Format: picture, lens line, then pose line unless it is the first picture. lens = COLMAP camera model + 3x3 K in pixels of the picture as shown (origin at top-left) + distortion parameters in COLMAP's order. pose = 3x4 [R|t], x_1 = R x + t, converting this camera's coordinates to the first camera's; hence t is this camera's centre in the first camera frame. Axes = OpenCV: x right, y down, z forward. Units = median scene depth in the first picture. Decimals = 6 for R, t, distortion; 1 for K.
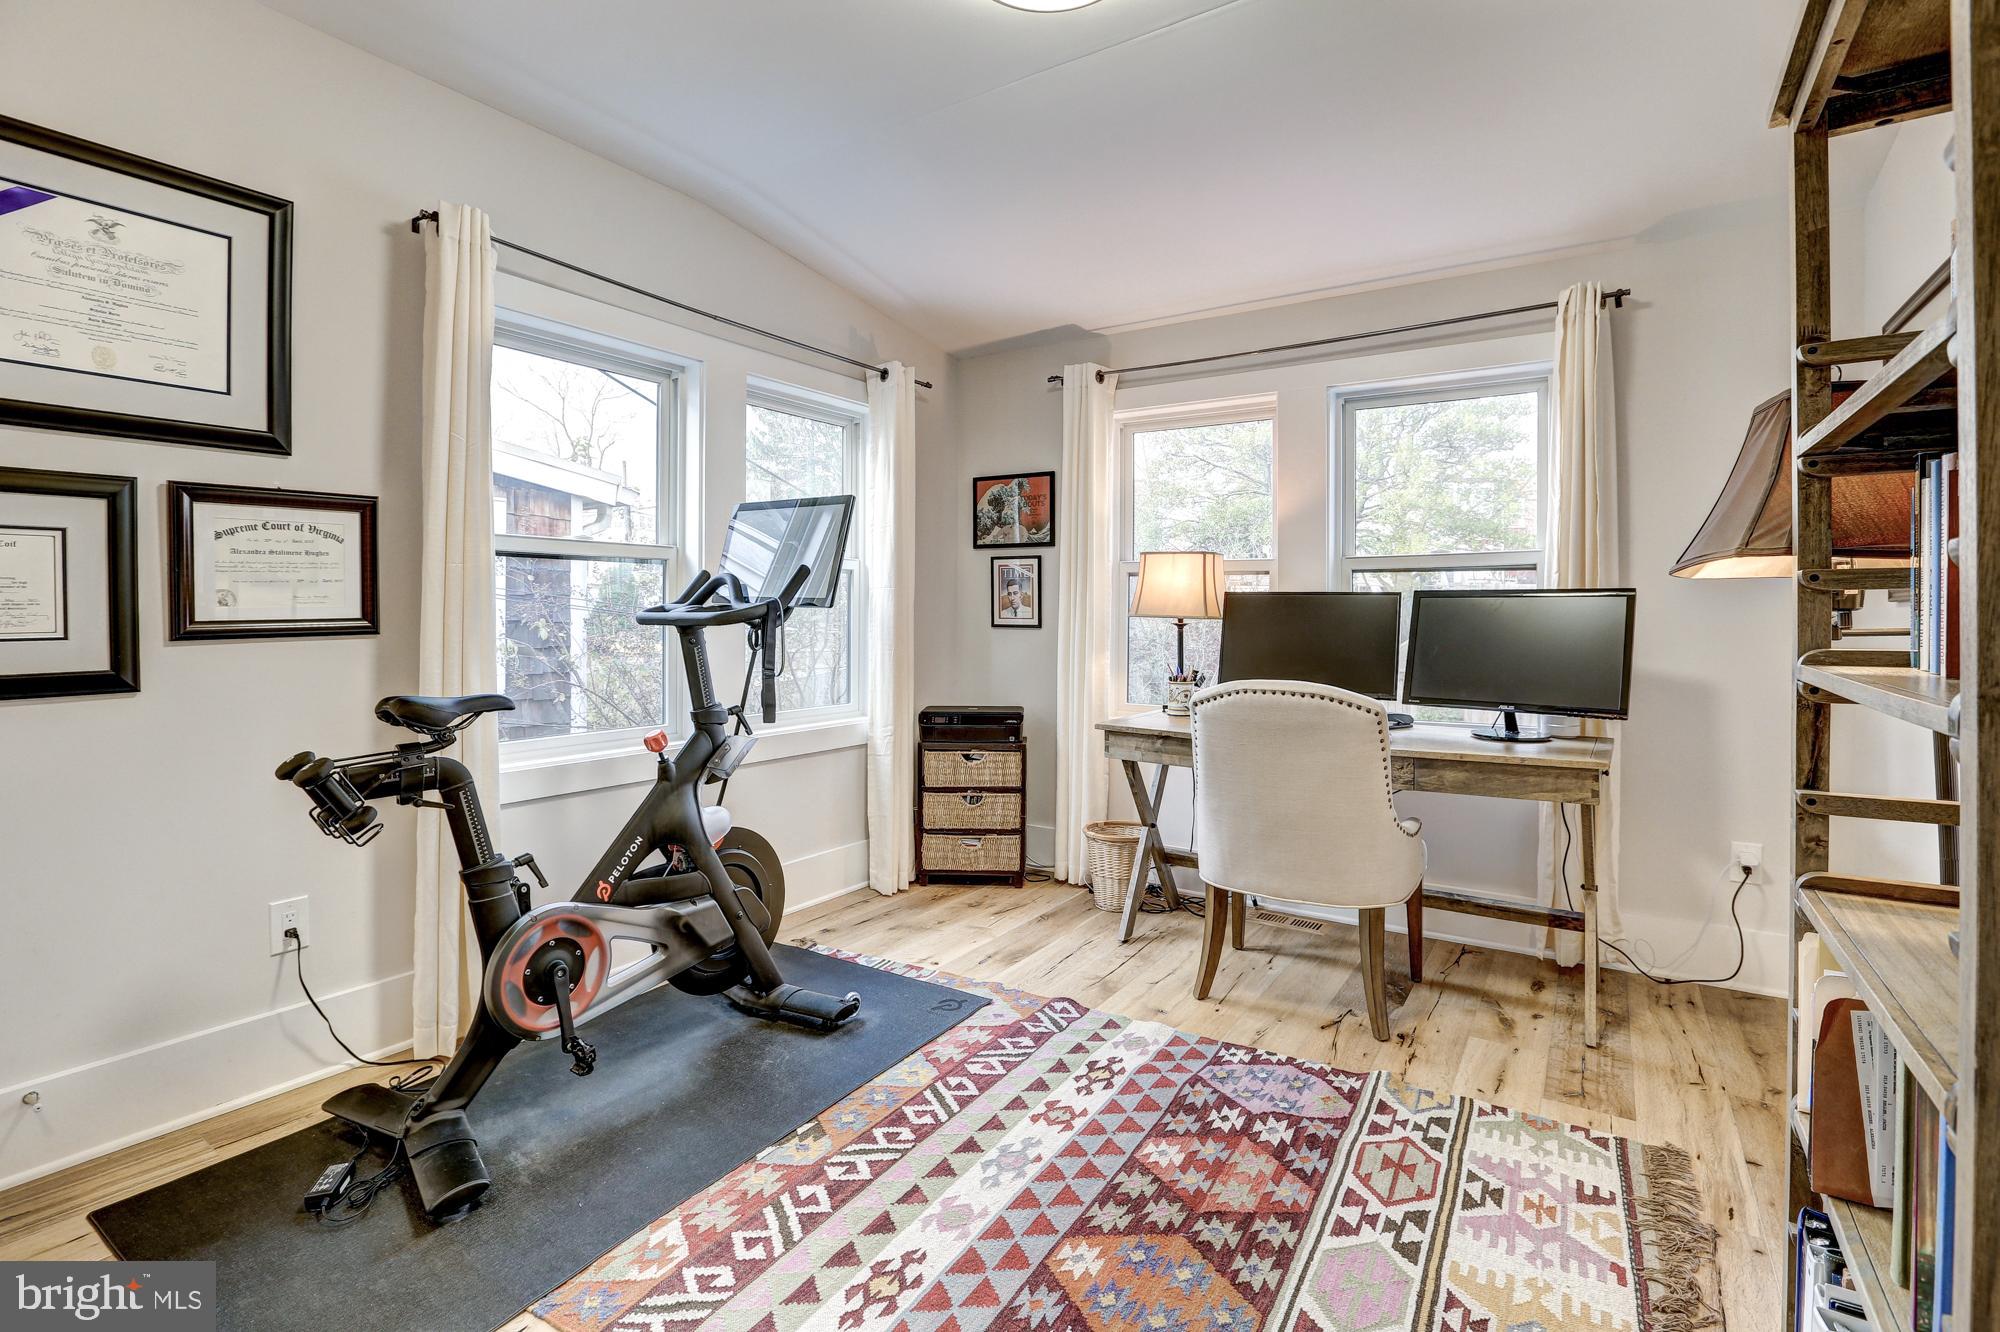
lens RADIAL K [[929.6, 0, 980.0], [0, 929.6, 622.1], [0, 0, 1]] dist [-0.046314, 0.010599]
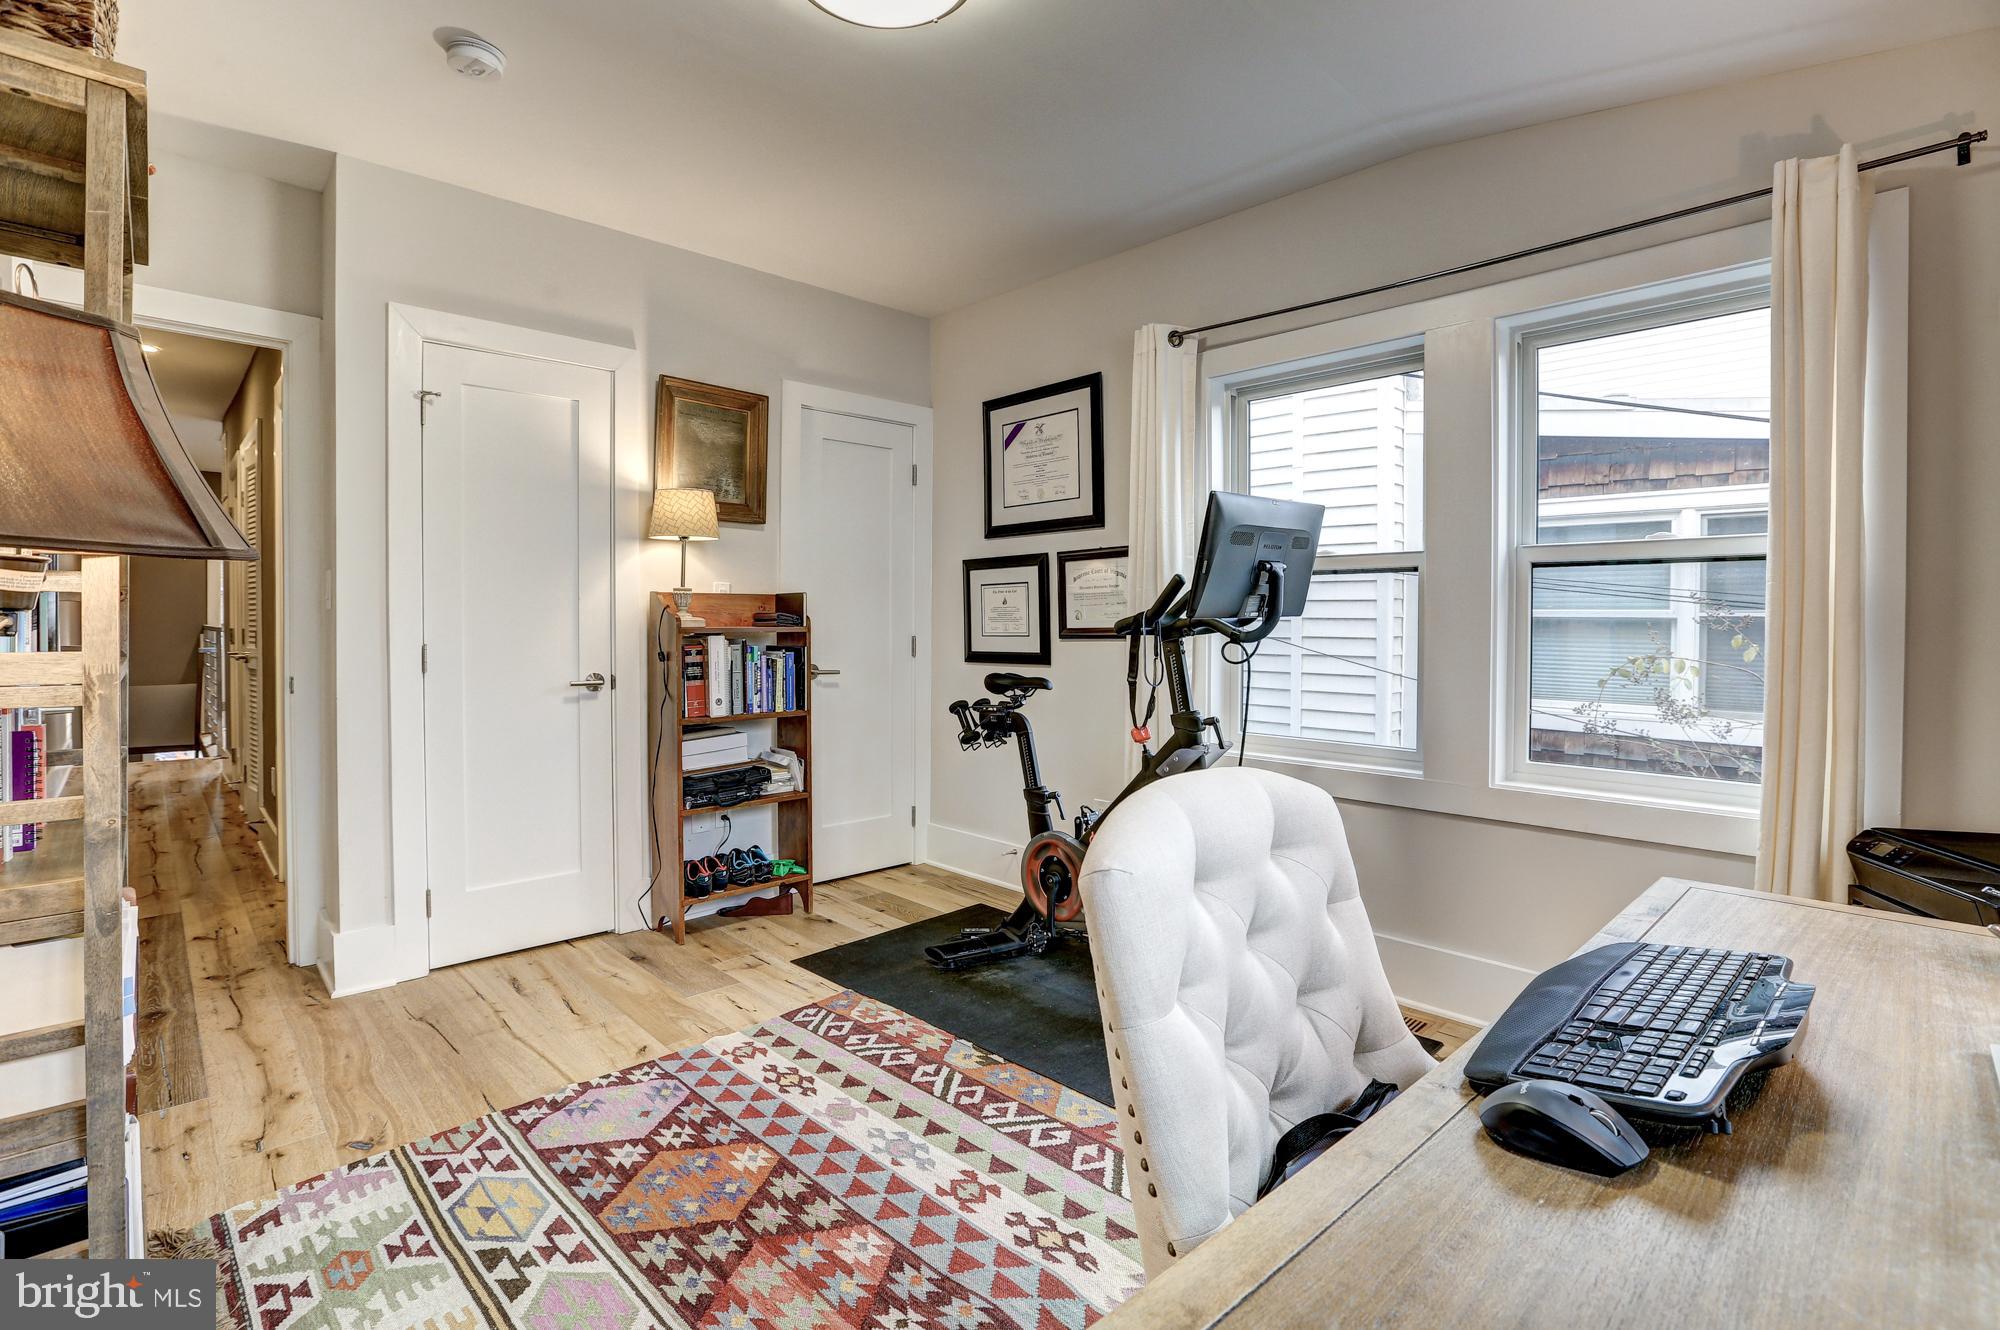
lens RADIAL K [[929.6, 0, 1001.3], [0, 929.6, 643.7], [0, 0, 1]] dist [-0.046314, 0.010599]
pose [[-0.209265, 0.018803, -0.977678, 1.033799], [-0.013336, 0.999667, 0.022080, -0.010131], [0.977768, 0.017659, -0.208945, 1.338067]]
